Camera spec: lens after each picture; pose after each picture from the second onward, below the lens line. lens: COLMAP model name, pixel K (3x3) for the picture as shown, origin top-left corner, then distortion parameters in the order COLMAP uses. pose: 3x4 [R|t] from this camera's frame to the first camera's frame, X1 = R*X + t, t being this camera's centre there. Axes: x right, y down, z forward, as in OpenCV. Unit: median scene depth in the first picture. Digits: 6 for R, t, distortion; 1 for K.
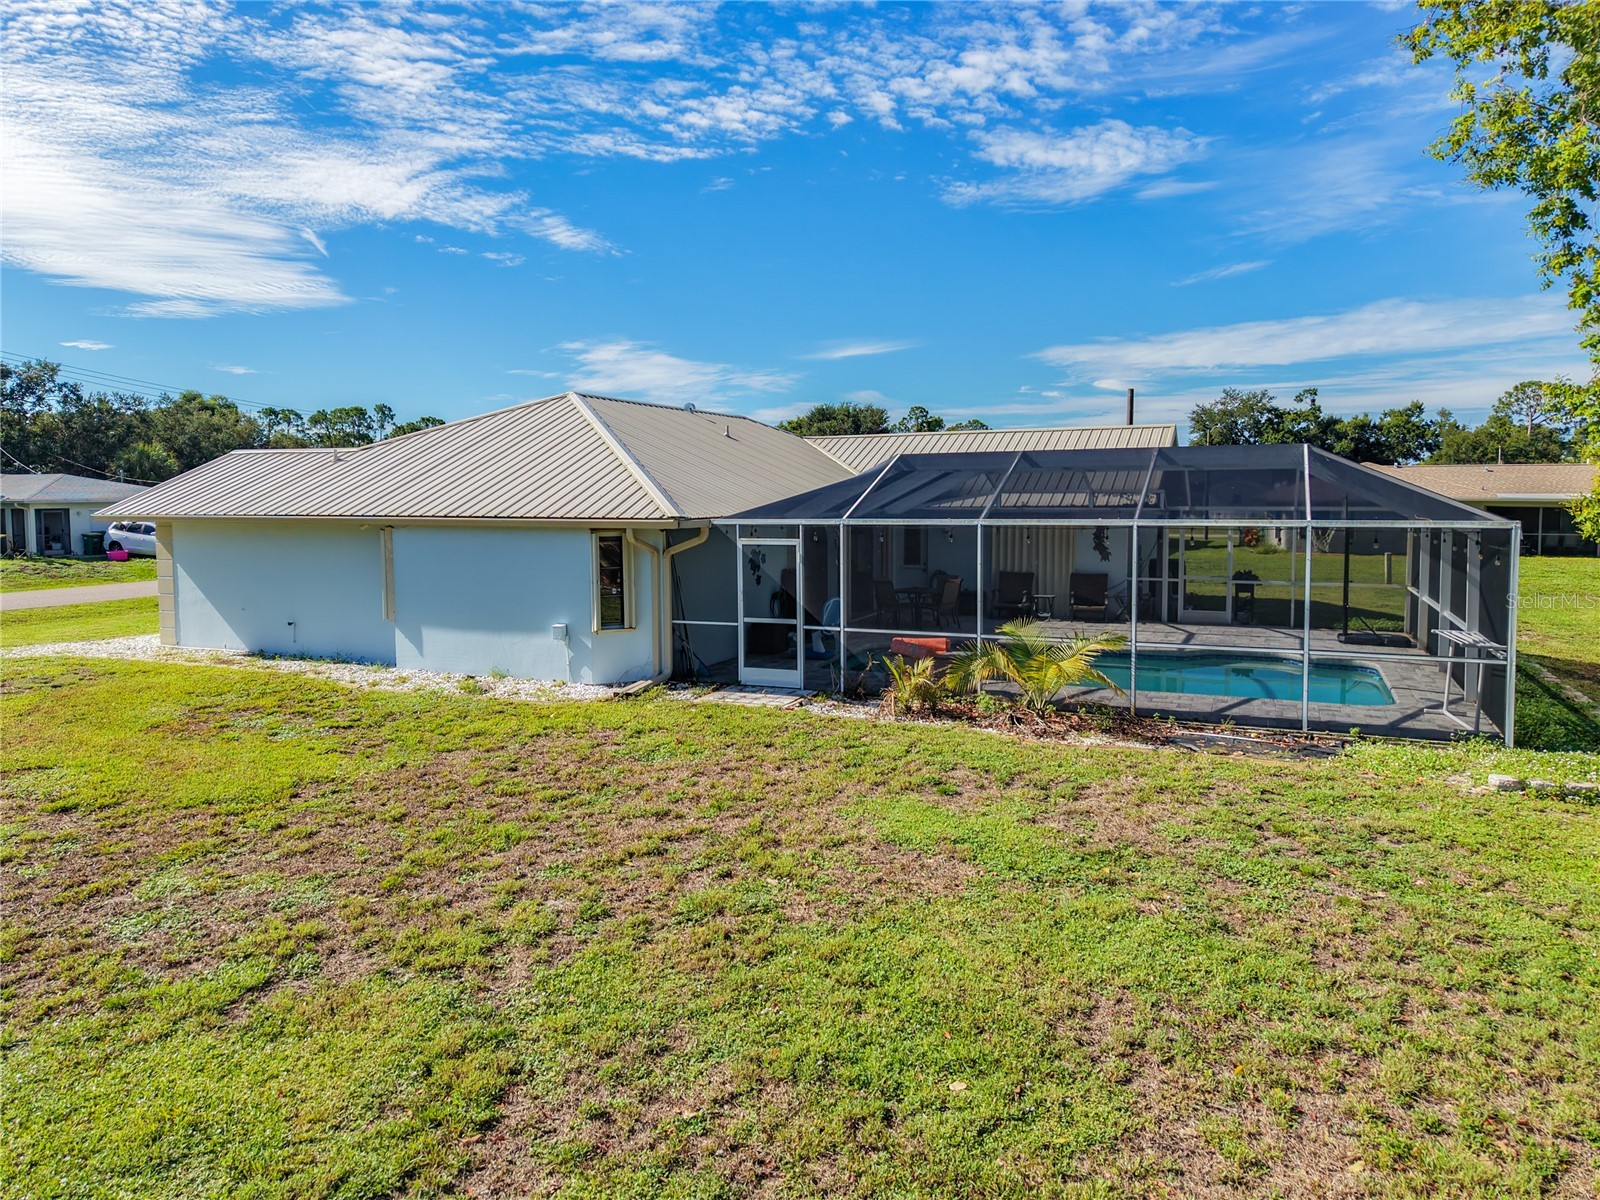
lens RADIAL K [[1091.0, 0, 799.3], [0, 1091.0, 559.7], [0, 0, 1]] dist [0.027232, -0.022406]
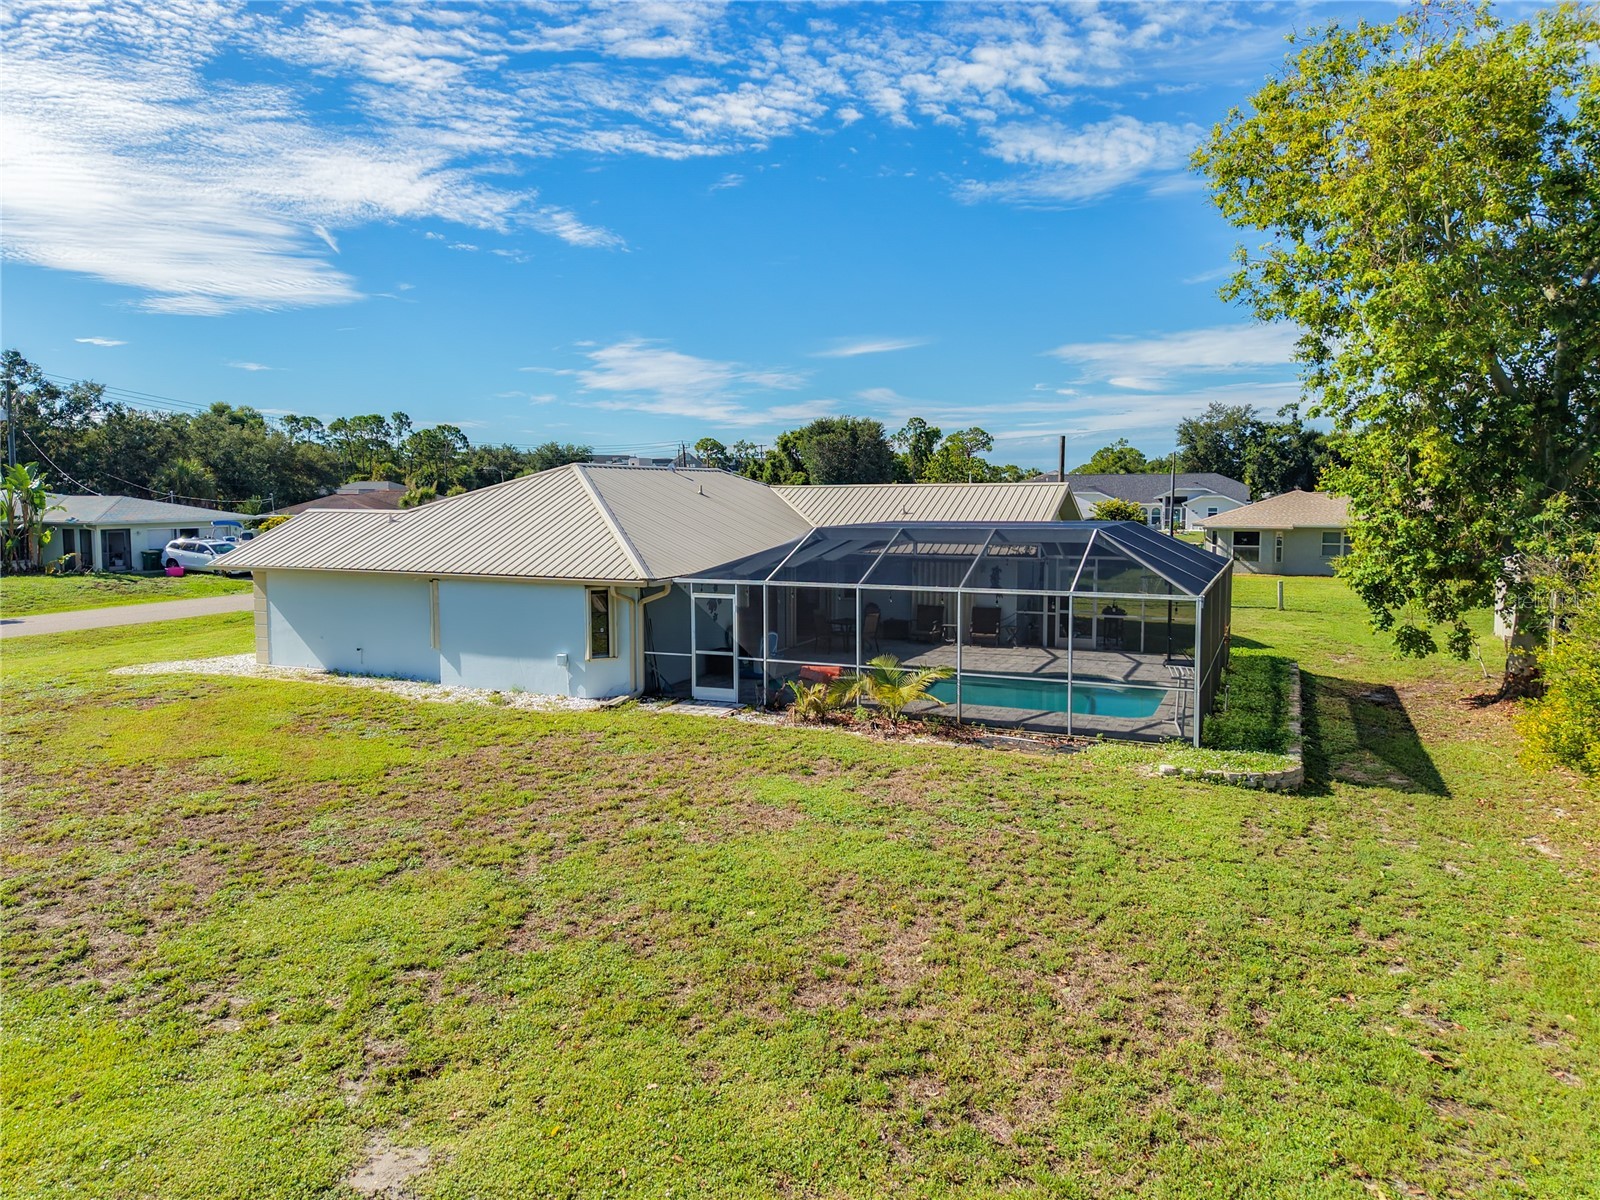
lens RADIAL K [[1092.9, 0, 797.2], [0, 1092.9, 558.5], [0, 0, 1]] dist [0.027409, -0.022862]
pose [[0.999939, 0.002924, -0.010623, 0.055468], [-0.002908, 0.999995, 0.001553, -0.038737], [0.010627, -0.001522, 0.999942, -0.224807]]
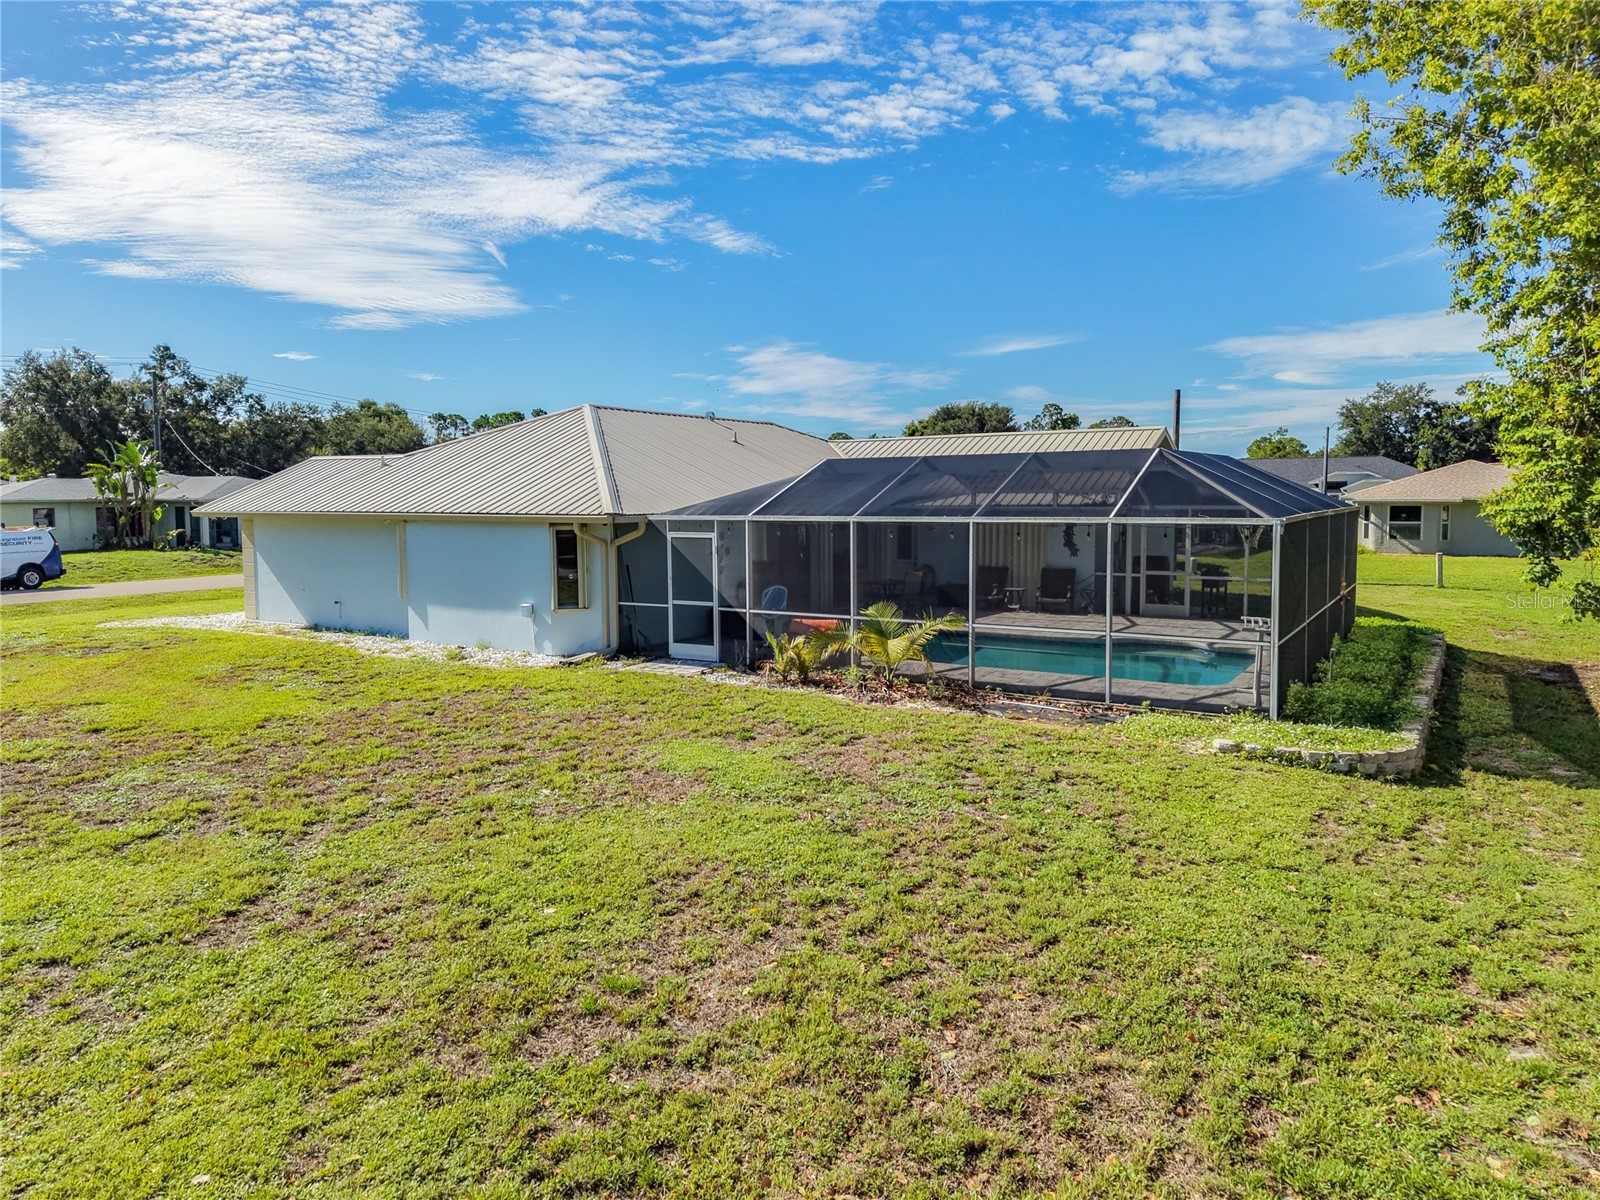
lens RADIAL K [[1091.0, 0, 799.3], [0, 1091.0, 559.7], [0, 0, 1]] dist [0.027232, -0.022406]
pose [[0.989645, 0.007924, -0.143320, 0.148427], [-0.007775, 0.999968, 0.001599, 0.004128], [0.143328, -0.000468, 0.989675, -0.081129]]
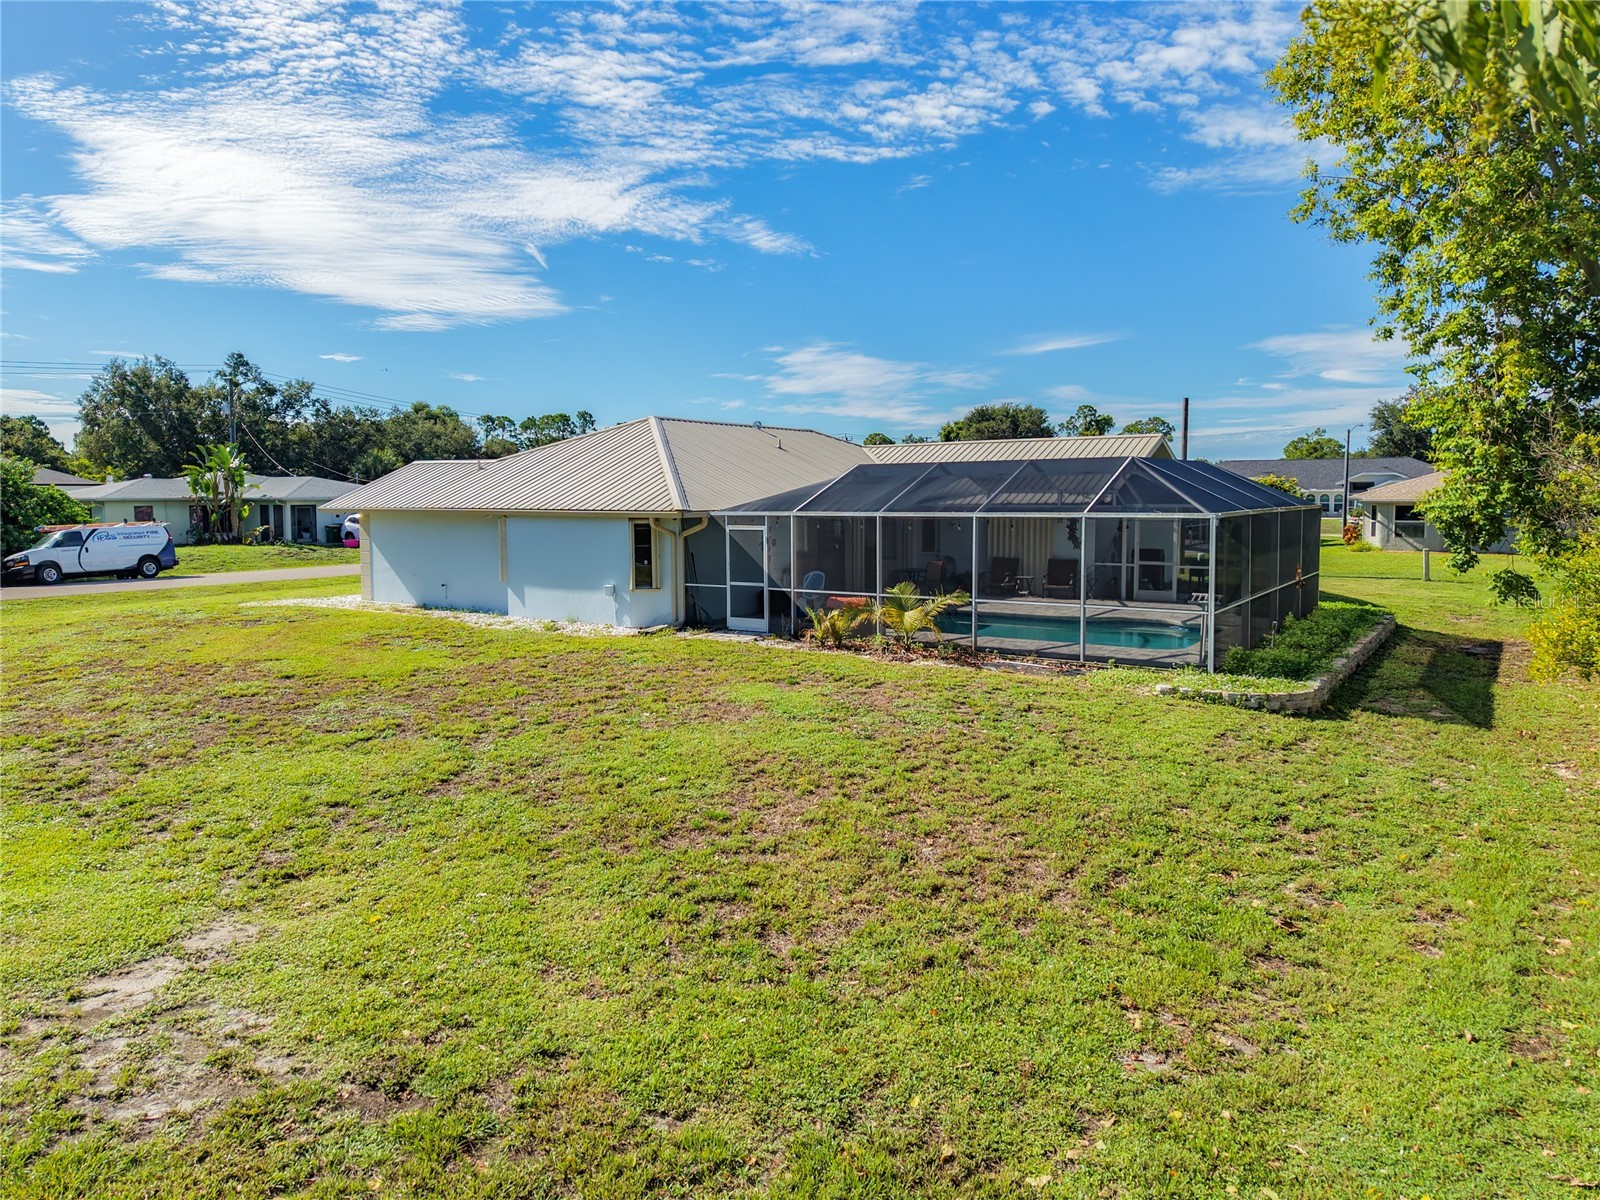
lens RADIAL K [[1091.0, 0, 799.3], [0, 1091.0, 559.7], [0, 0, 1]] dist [0.027232, -0.022406]
pose [[0.984178, 0.011129, -0.176833, 0.169654], [-0.010938, 0.999938, 0.002054, 0.012449], [0.176845, -0.000088, 0.984239, -0.220574]]
